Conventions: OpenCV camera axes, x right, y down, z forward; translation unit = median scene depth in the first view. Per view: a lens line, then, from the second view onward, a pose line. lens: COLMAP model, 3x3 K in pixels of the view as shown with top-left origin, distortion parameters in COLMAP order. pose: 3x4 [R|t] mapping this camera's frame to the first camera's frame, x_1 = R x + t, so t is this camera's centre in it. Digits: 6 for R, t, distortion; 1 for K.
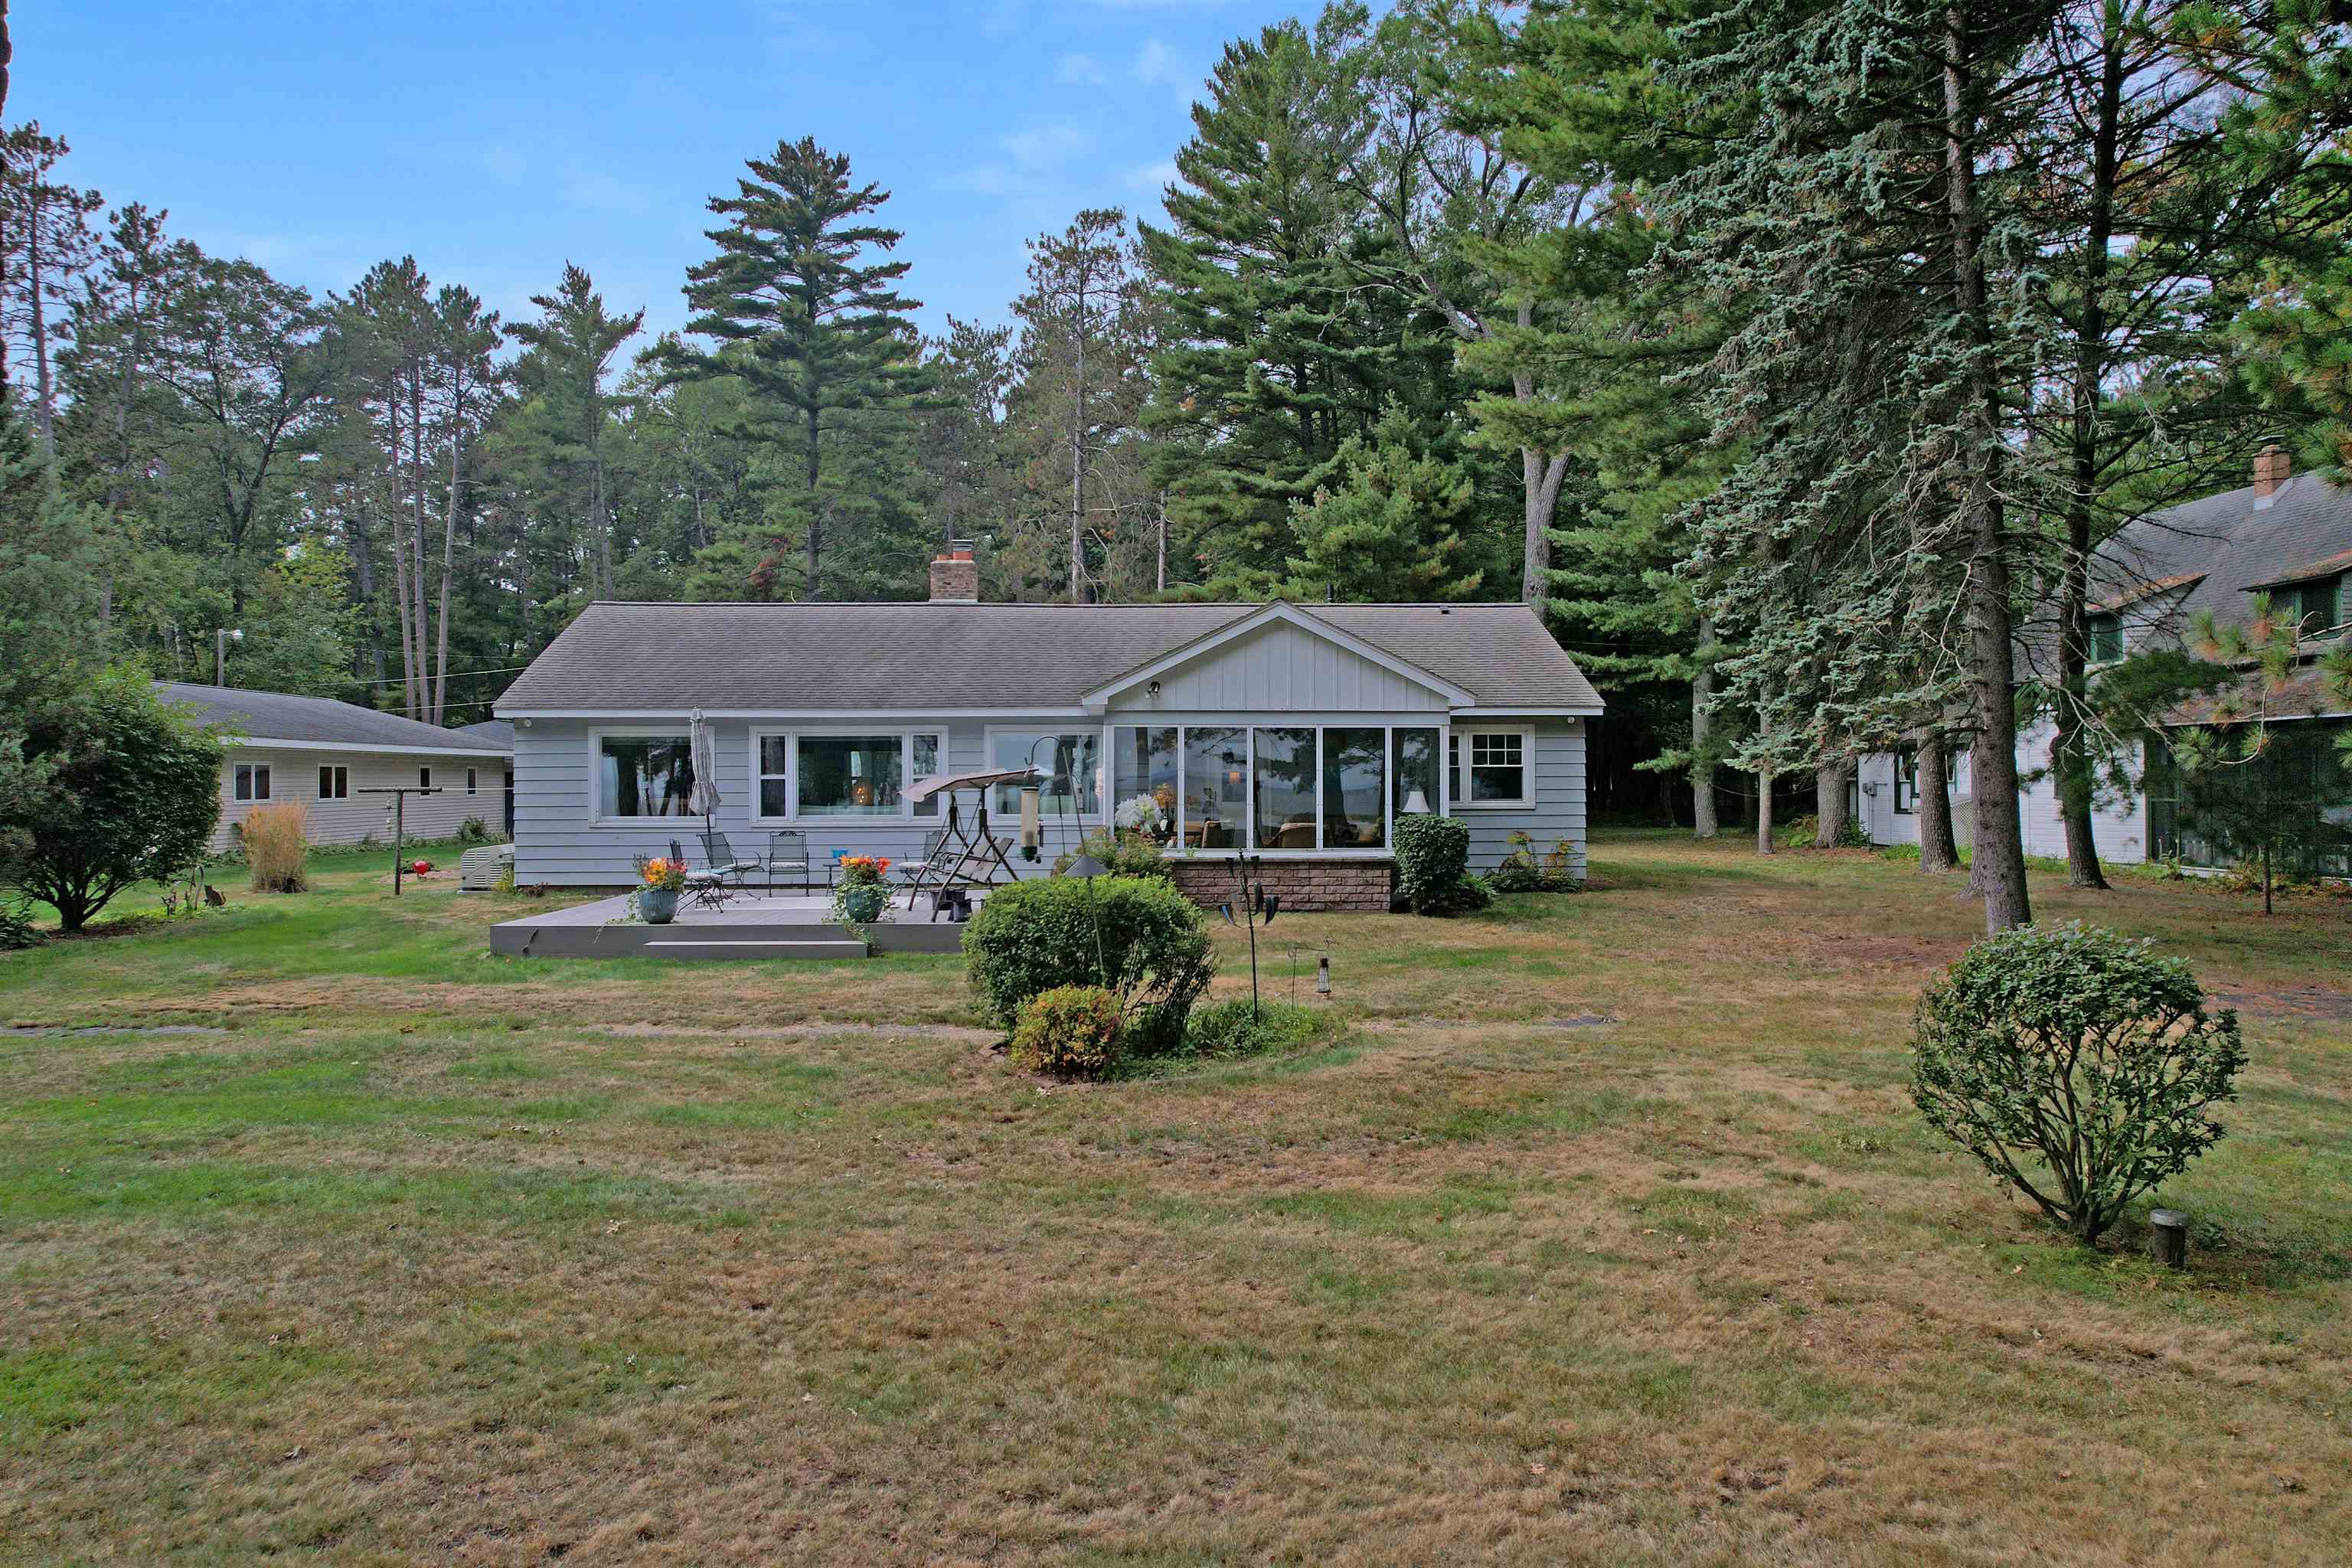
lens RADIAL K [[1493.2, 0, 1176.0], [0, 1493.2, 784.0], [0, 0, 1]] dist [-0.002738, 0.000275]
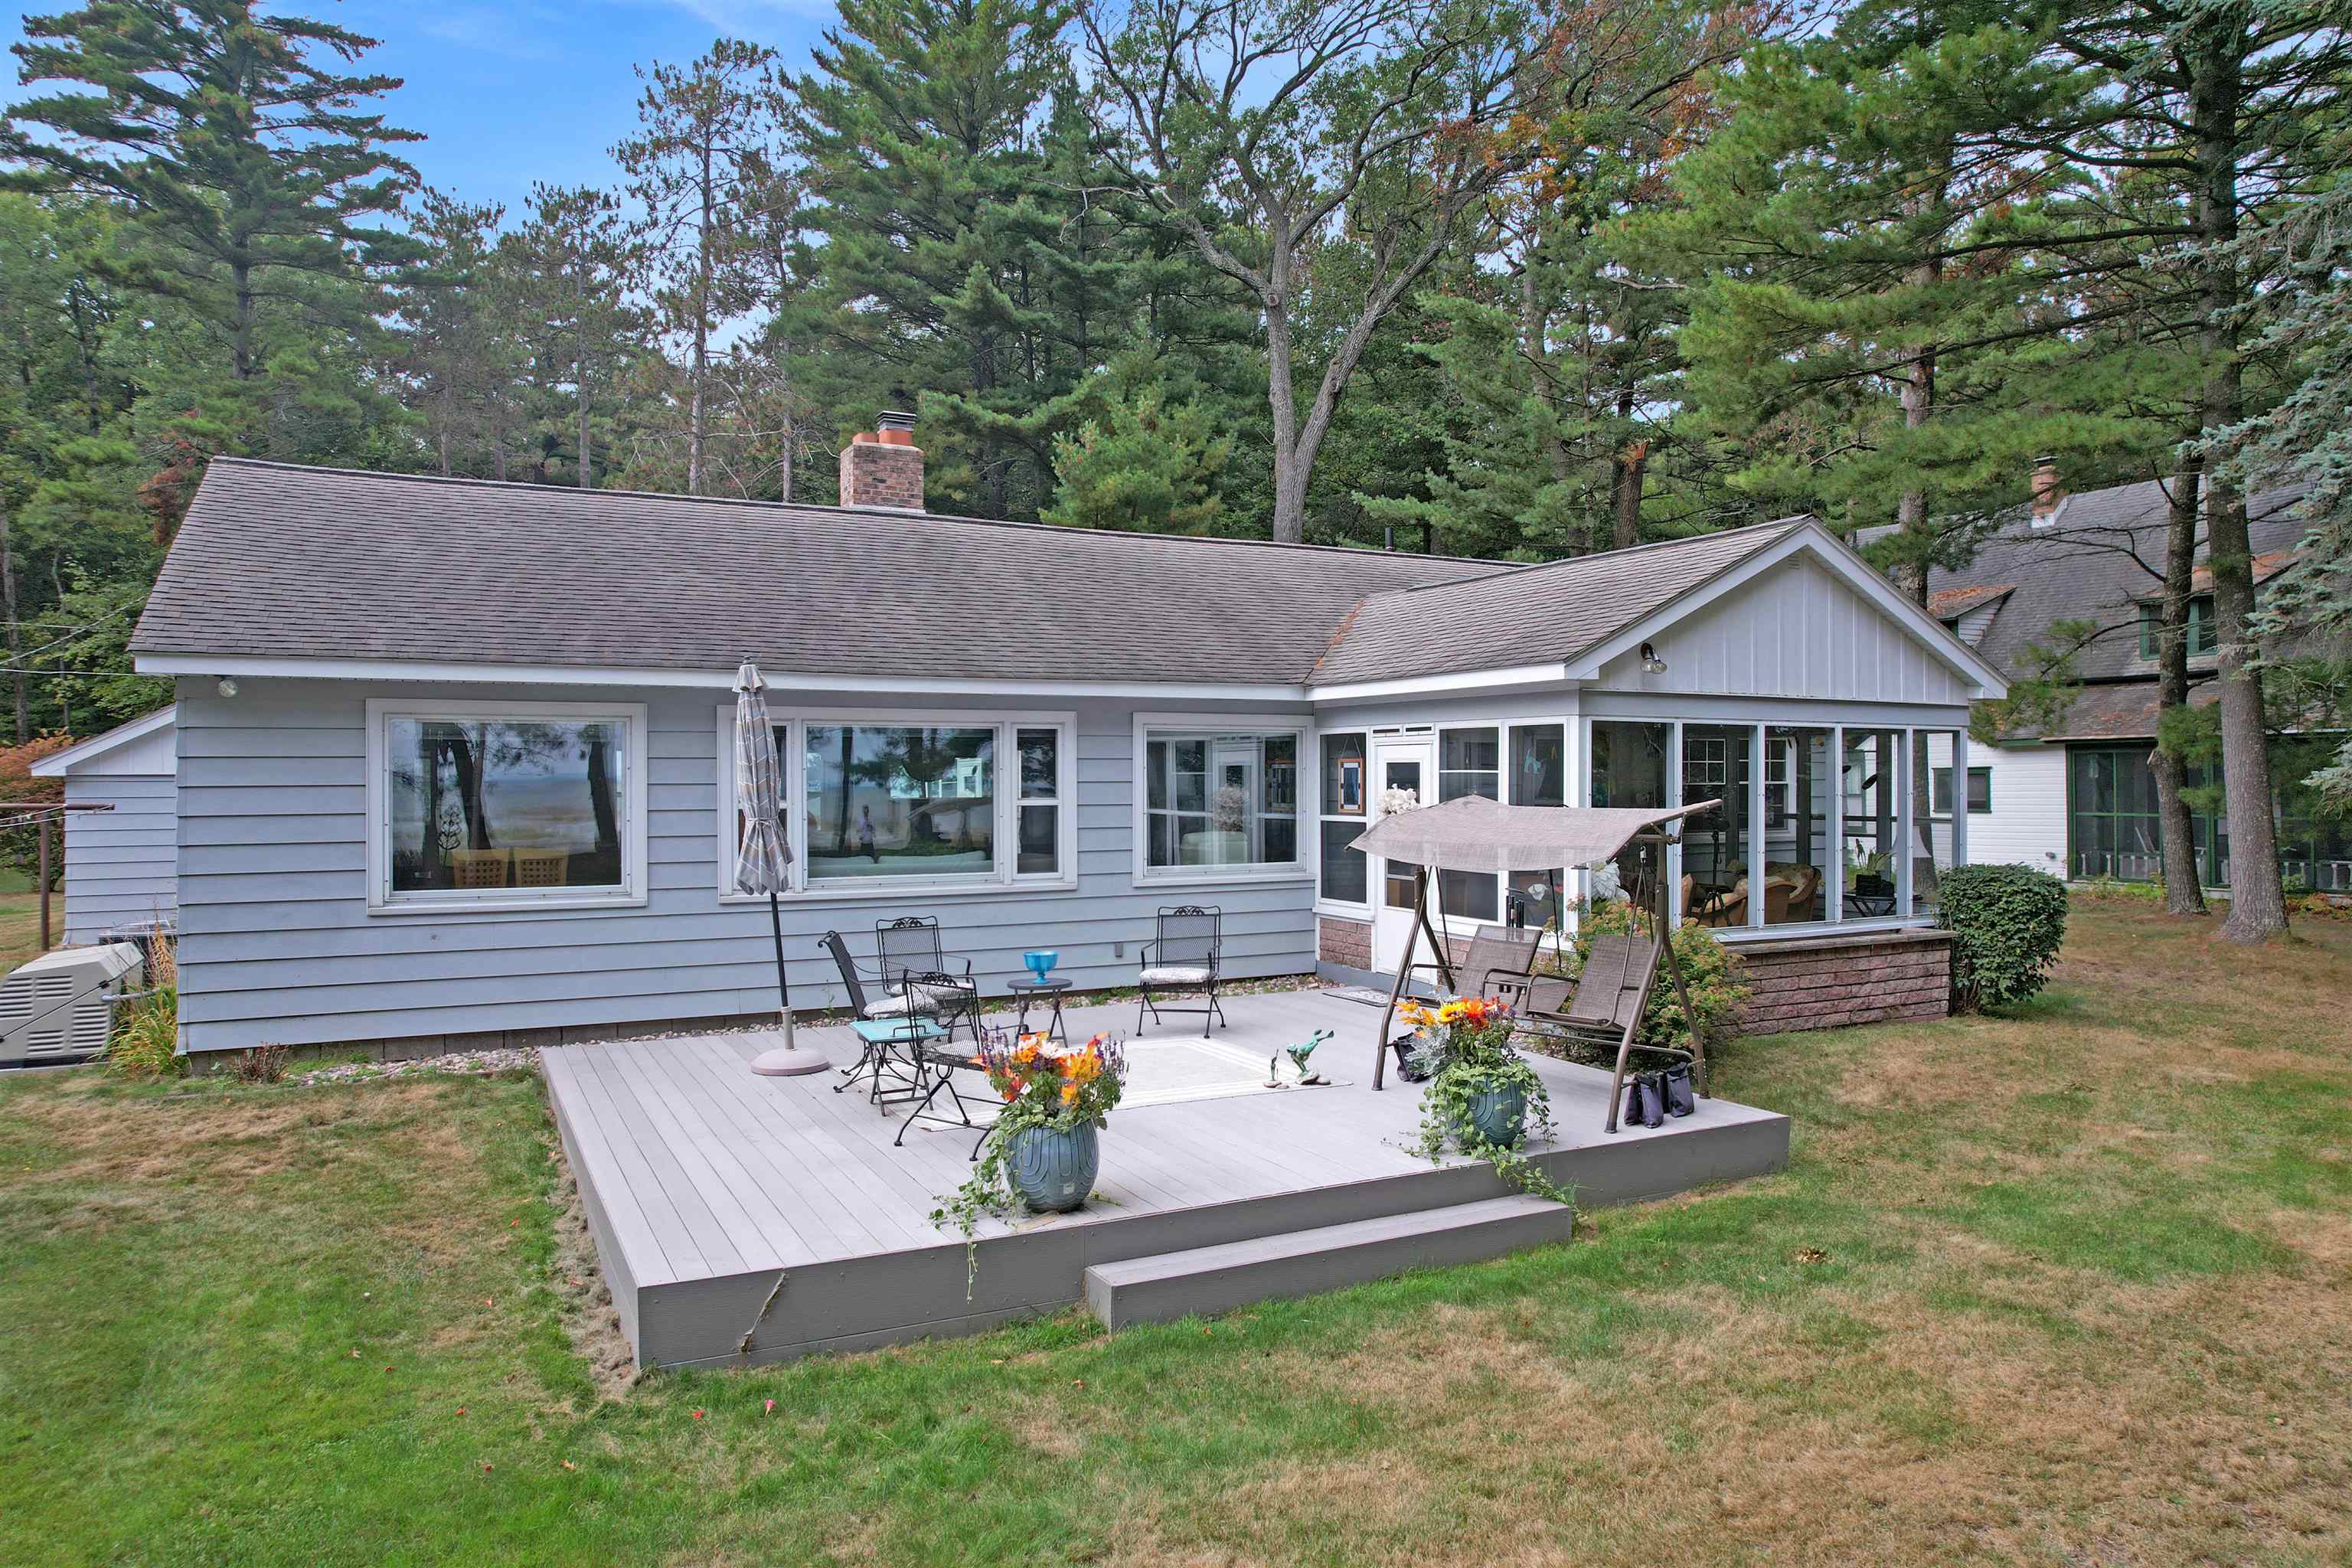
lens RADIAL K [[1498.0, 0, 1176.0], [0, 1498.0, 784.0], [0, 0, 1]] dist [-0.007332, 0.021152]
pose [[0.910654, -0.000467, 0.413169, -0.161919], [0.001307, 0.999998, -0.001751, -0.004984], [-0.413167, 0.002135, 0.910653, 0.212970]]
